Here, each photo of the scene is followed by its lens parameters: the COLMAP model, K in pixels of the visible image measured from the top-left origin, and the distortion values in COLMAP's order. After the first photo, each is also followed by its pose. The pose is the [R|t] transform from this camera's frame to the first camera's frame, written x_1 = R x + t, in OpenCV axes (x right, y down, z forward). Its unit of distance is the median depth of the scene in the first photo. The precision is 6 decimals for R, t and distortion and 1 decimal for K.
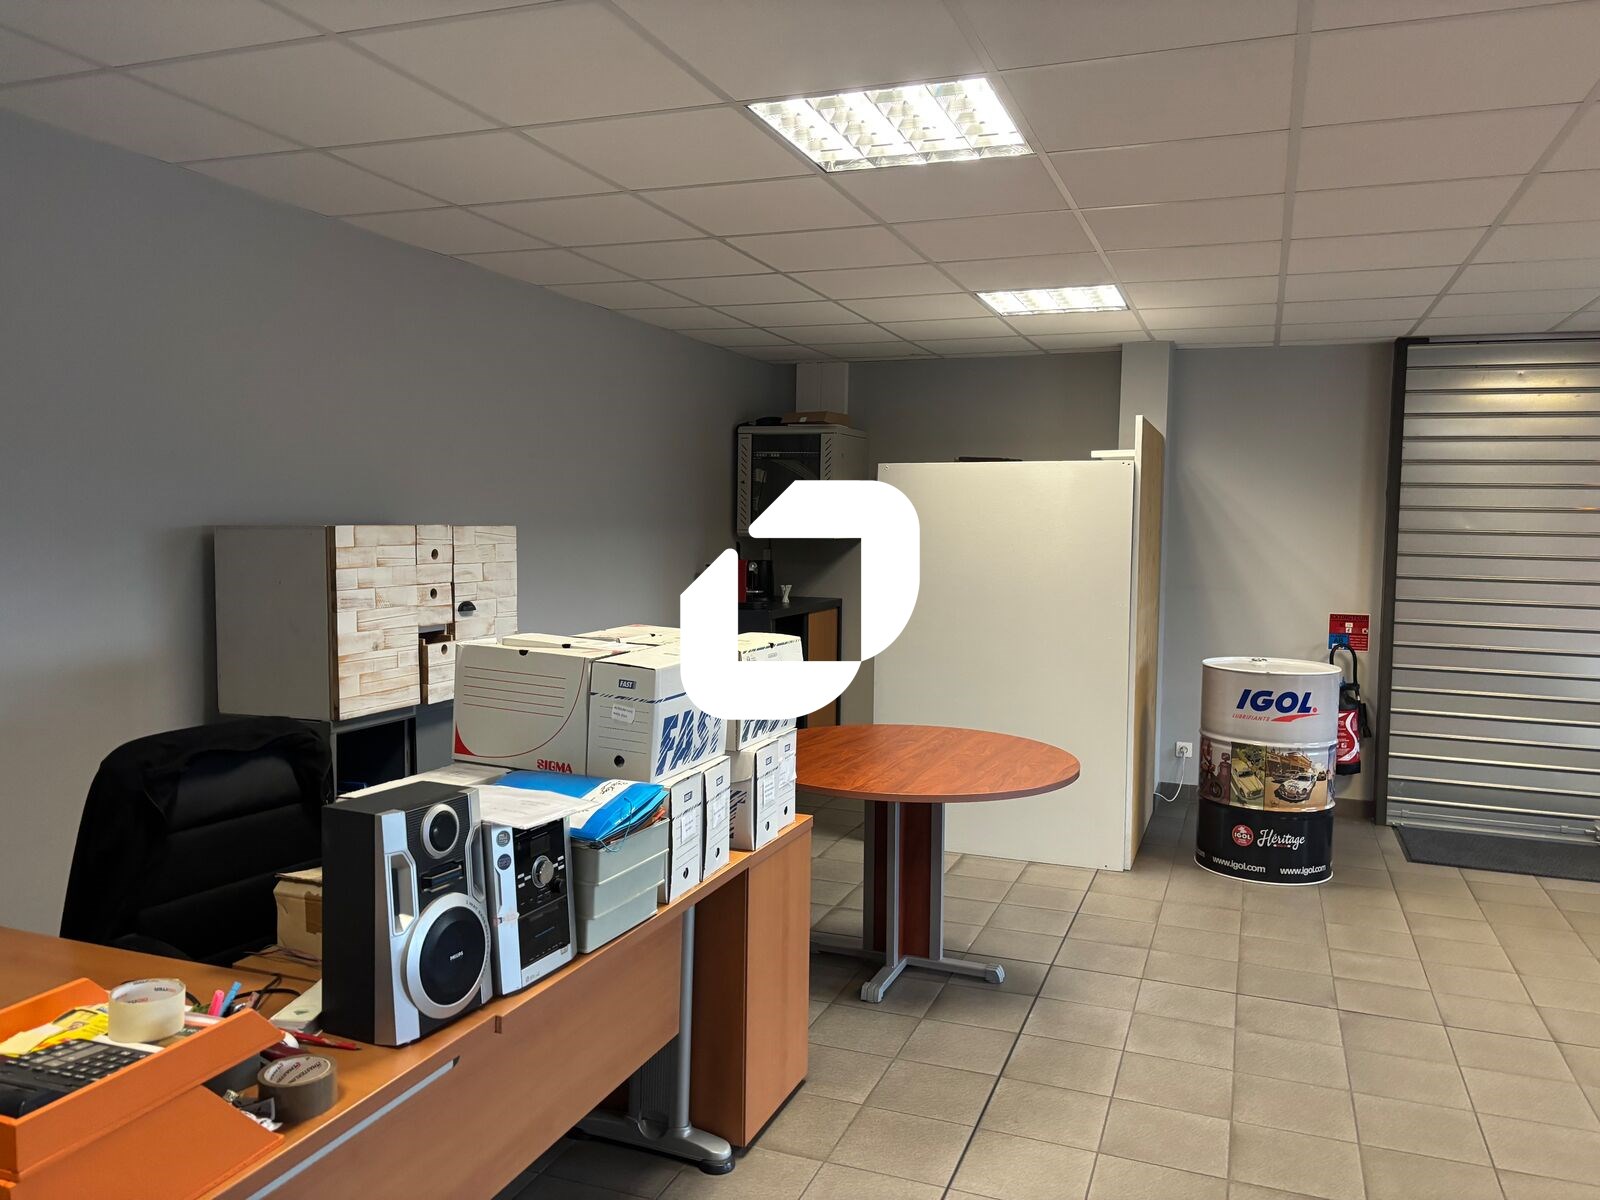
lens RADIAL K [[1198.5, 0, 802.2], [0, 1198.5, 602.5], [0, 0, 1]] dist [0.061826, -0.073725]
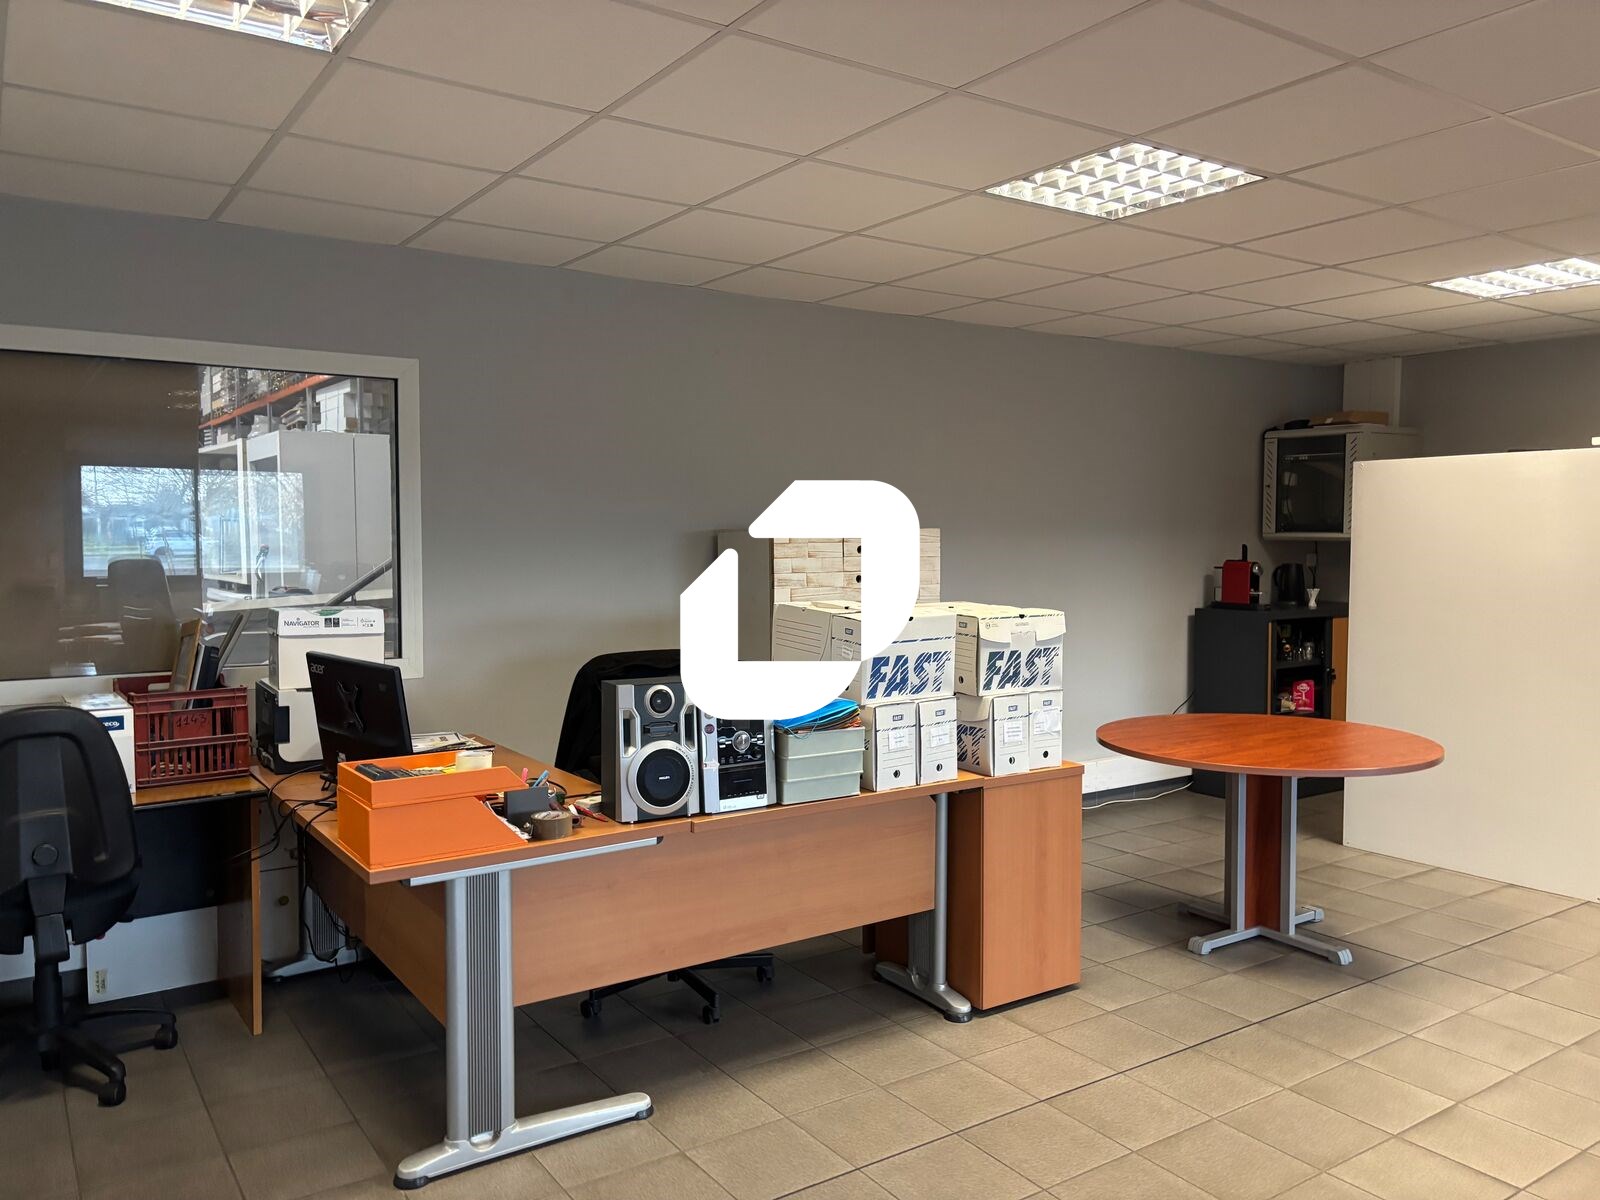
lens RADIAL K [[1198.5, 0, 801.9], [0, 1198.5, 609.5], [0, 0, 1]] dist [0.061826, -0.073725]
pose [[0.822268, 0.022494, -0.568656, 0.509636], [-0.027850, 0.999612, -0.000730, 0.037959], [0.568419, 0.016438, 0.822575, -0.155329]]
